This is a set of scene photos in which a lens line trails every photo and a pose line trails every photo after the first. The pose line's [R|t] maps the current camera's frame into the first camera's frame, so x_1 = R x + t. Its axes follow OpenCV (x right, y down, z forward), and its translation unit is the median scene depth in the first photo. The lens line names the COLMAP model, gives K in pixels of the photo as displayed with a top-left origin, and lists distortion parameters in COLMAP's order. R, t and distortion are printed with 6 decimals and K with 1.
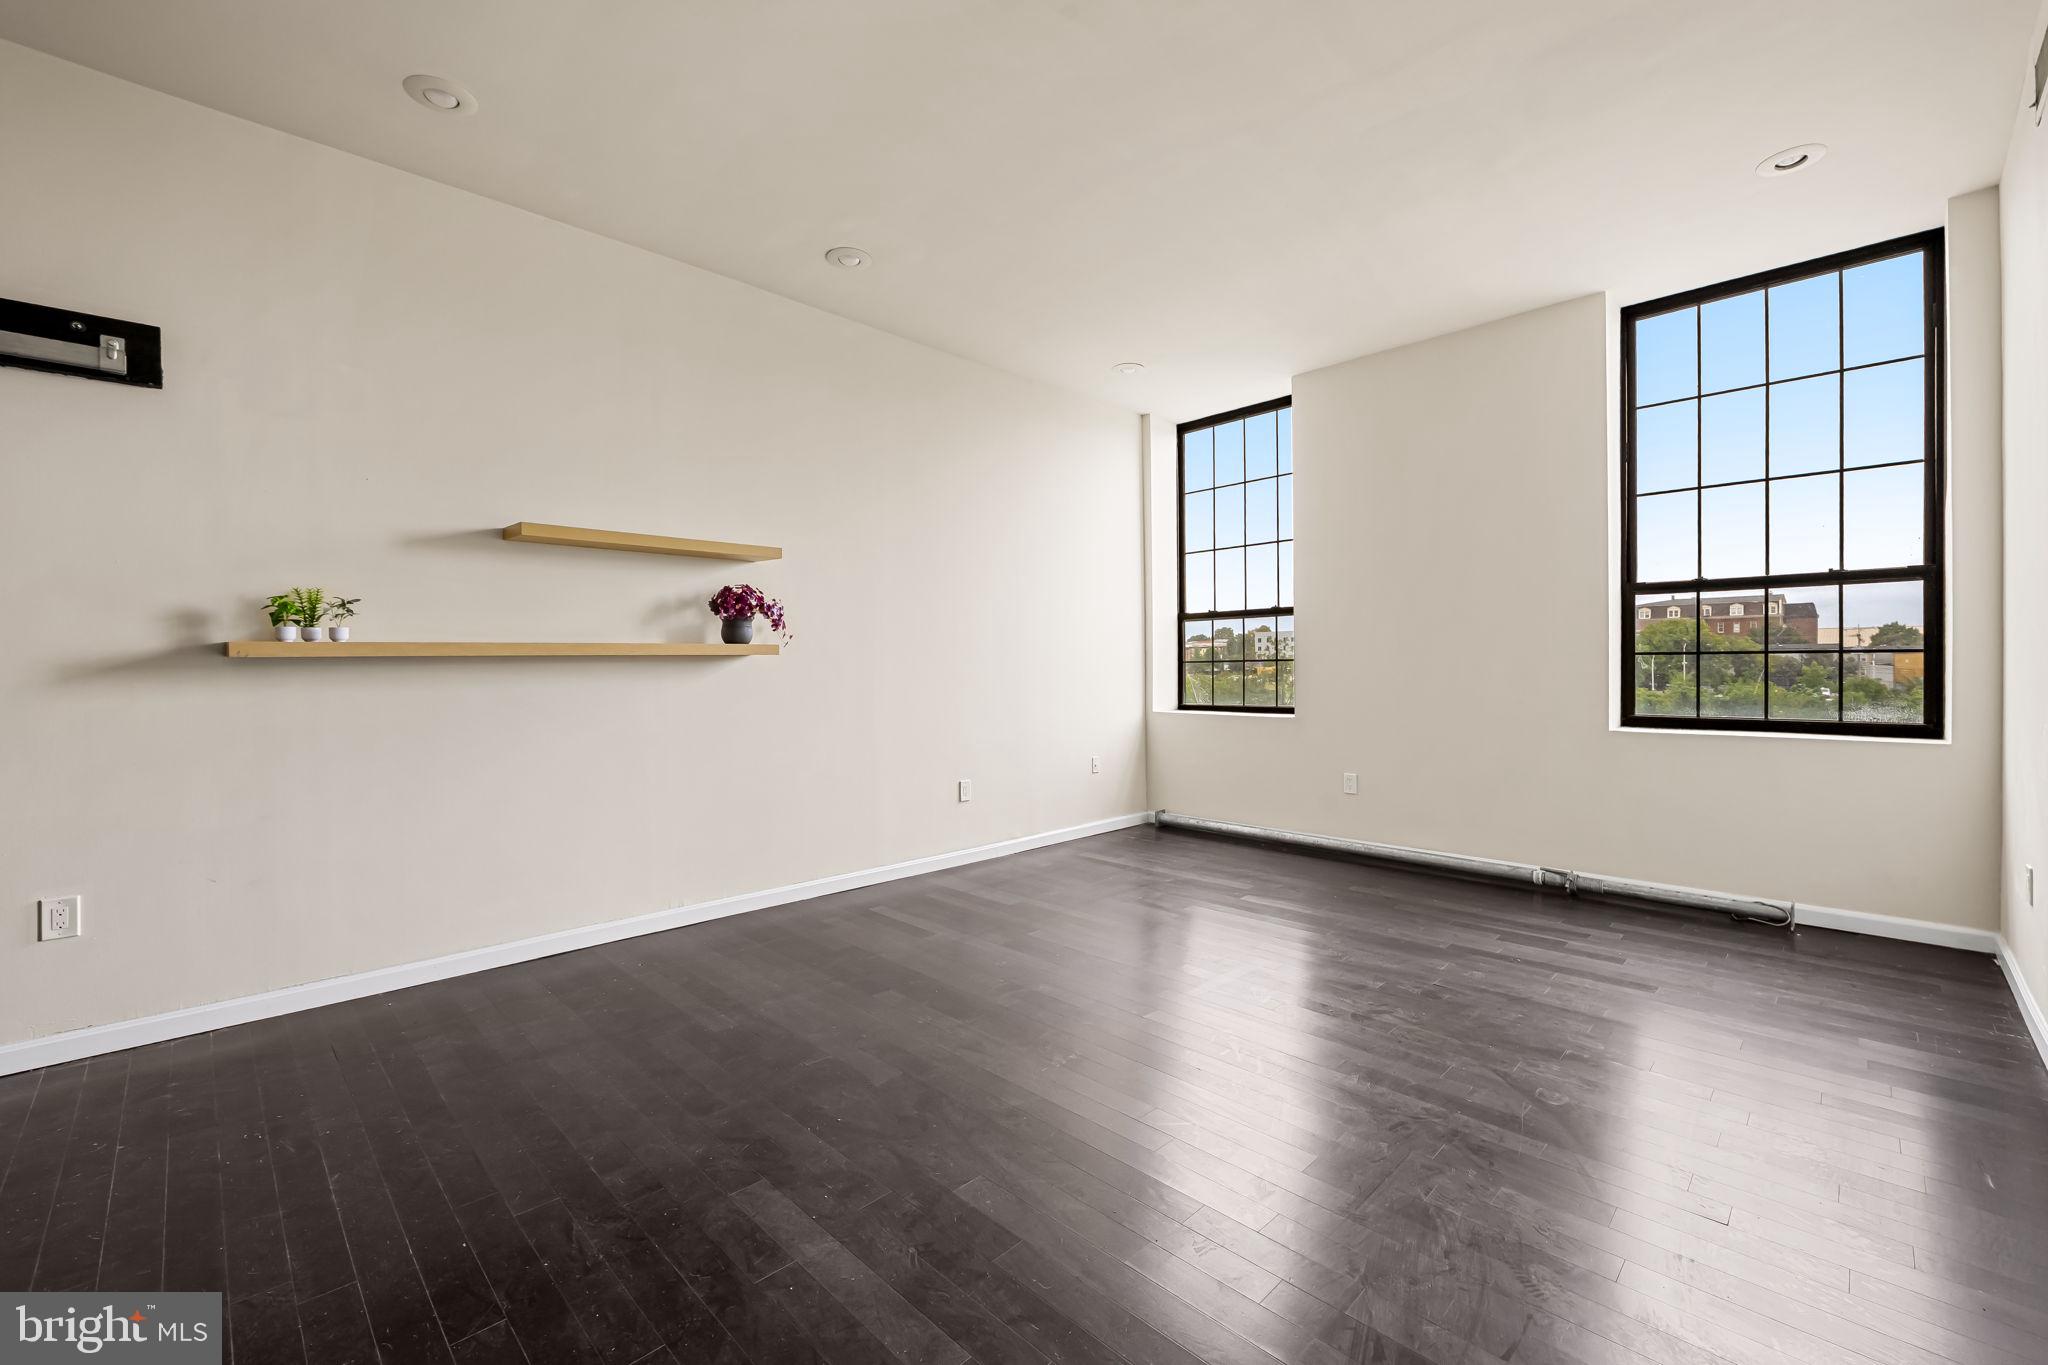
lens RADIAL K [[833.0, 0, 1028.5], [0, 833.0, 682.3], [0, 0, 1]] dist [-0.004004, -0.000200]
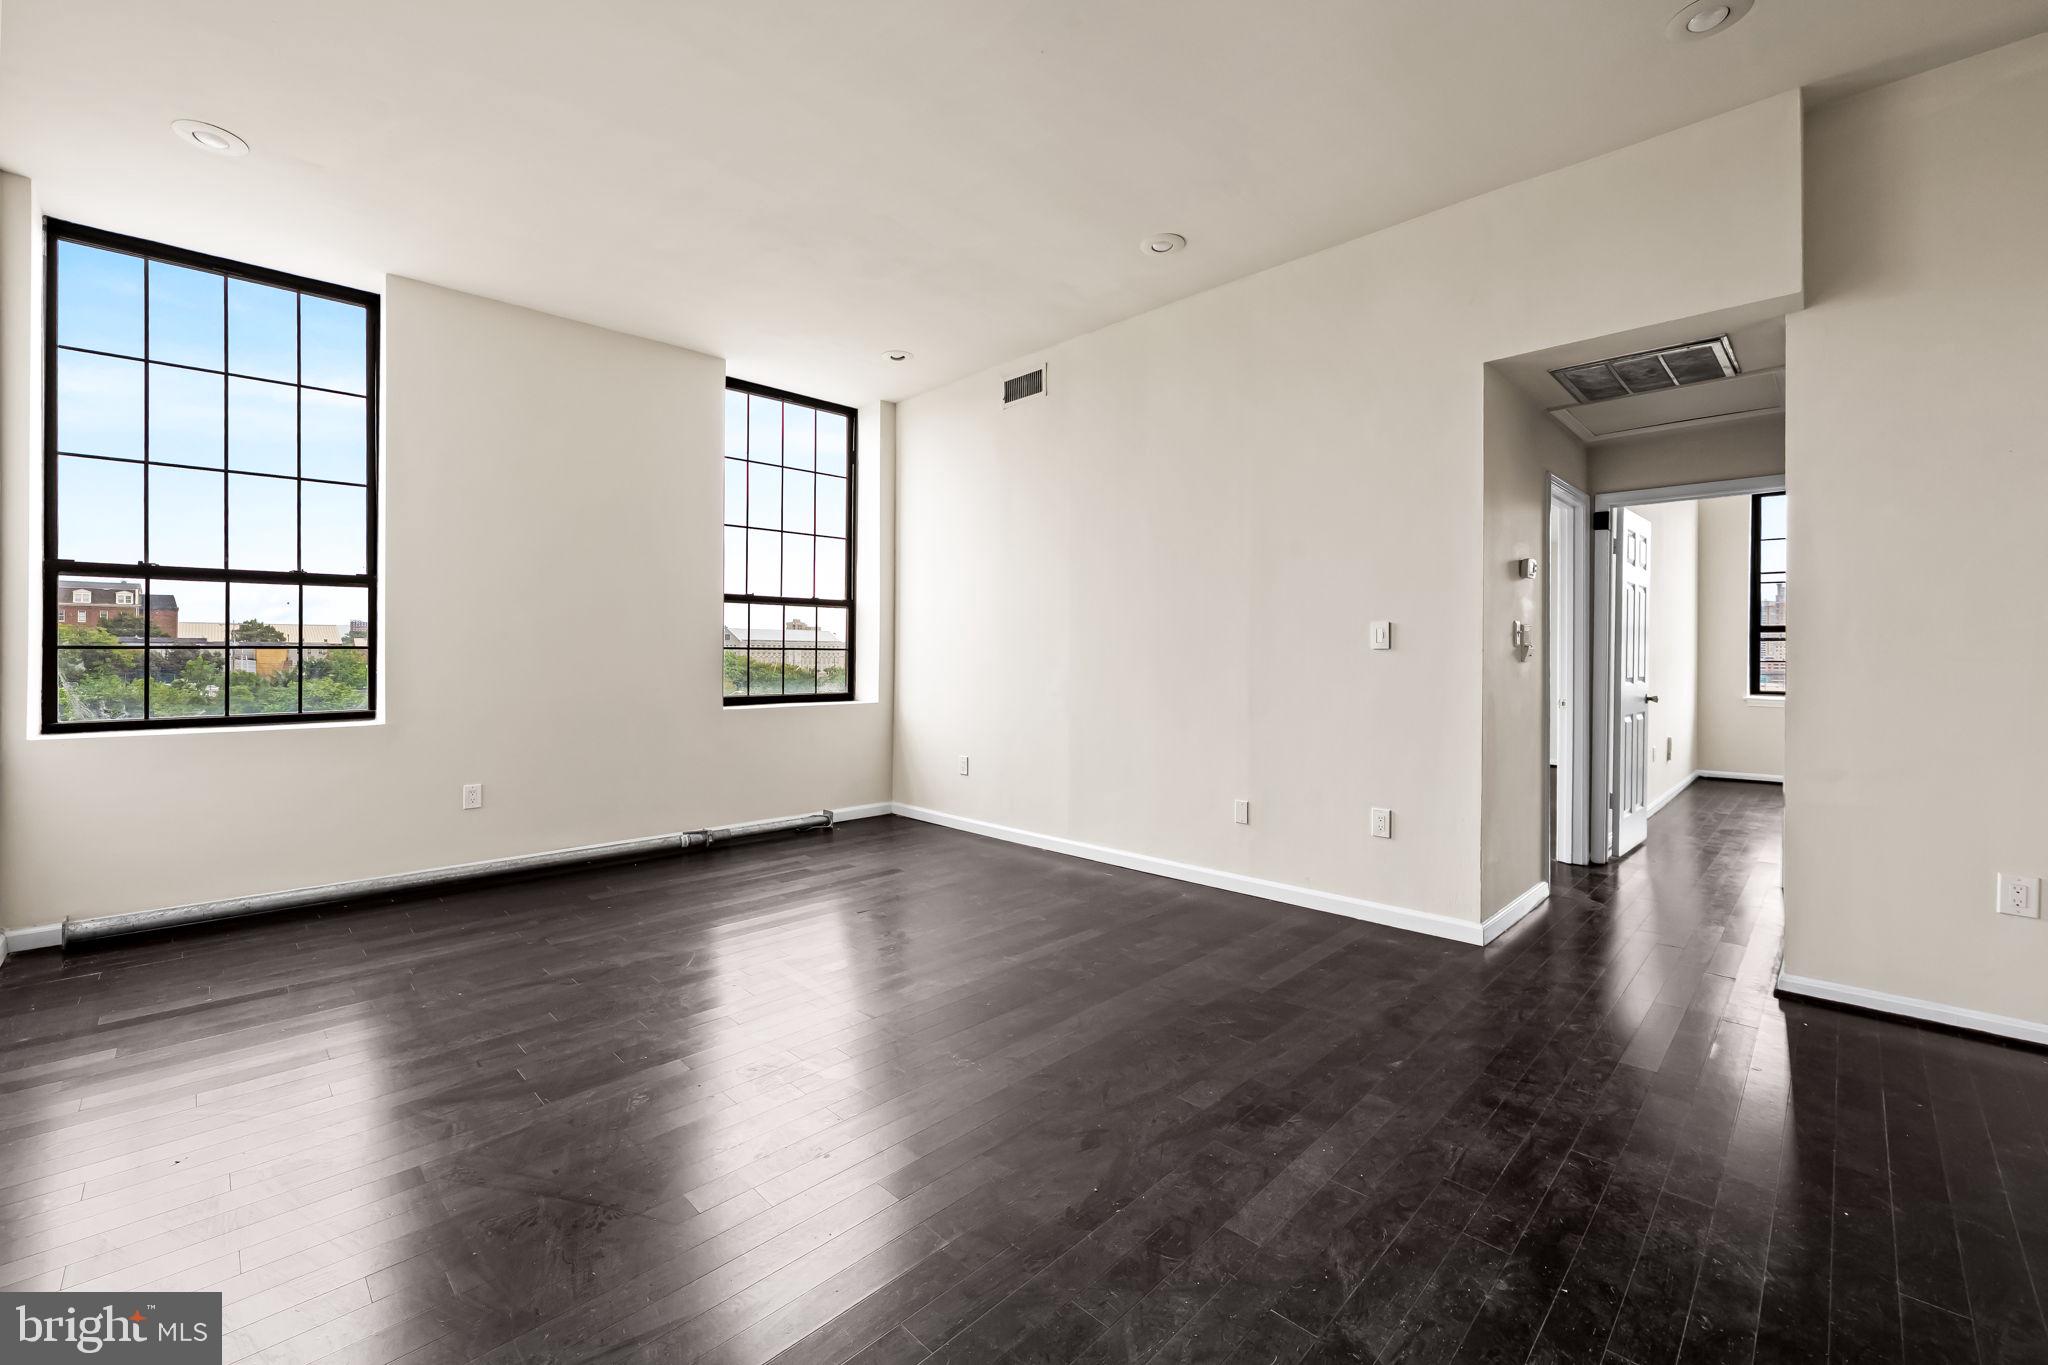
lens RADIAL K [[833.0, 0, 1013.6], [0, 833.0, 658.8], [0, 0, 1]] dist [-0.004004, -0.000200]
pose [[0.010447, 0.005365, 0.999931, -0.378237], [0.017277, 0.999835, -0.005545, -0.002288], [-0.999796, 0.017334, 0.010353, 0.376081]]
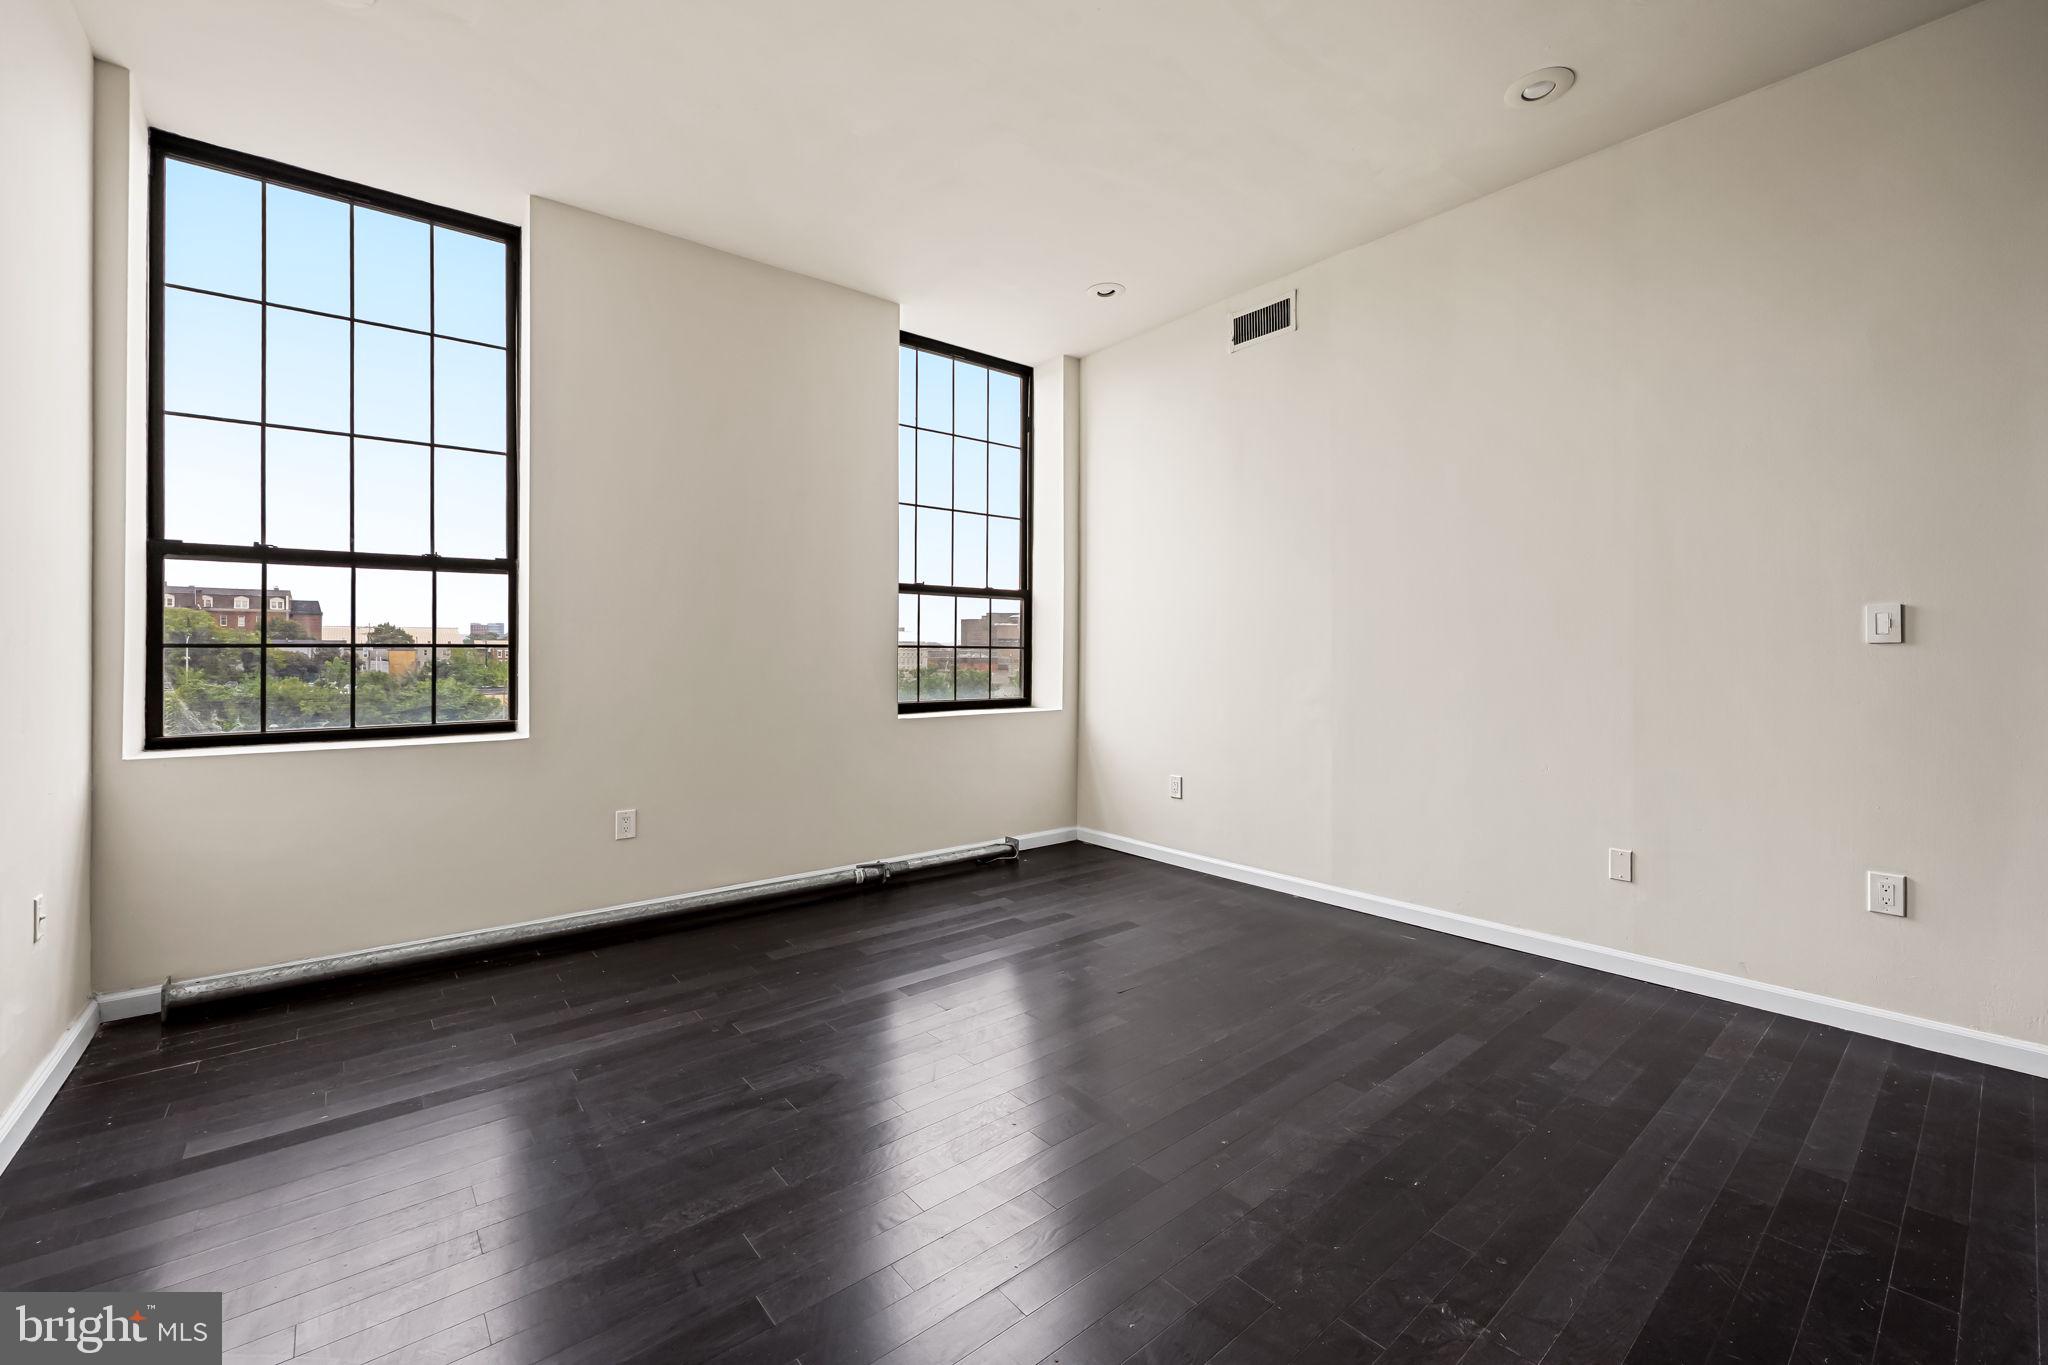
lens RADIAL K [[833.0, 0, 1011.4], [0, 833.0, 656.6], [0, 0, 1]] dist [-0.004004, -0.000200]
pose [[0.106779, 0.007055, 0.994258, -0.232398], [0.017749, 0.999802, -0.009000, -0.005574], [-0.994124, 0.018608, 0.106632, 0.509336]]
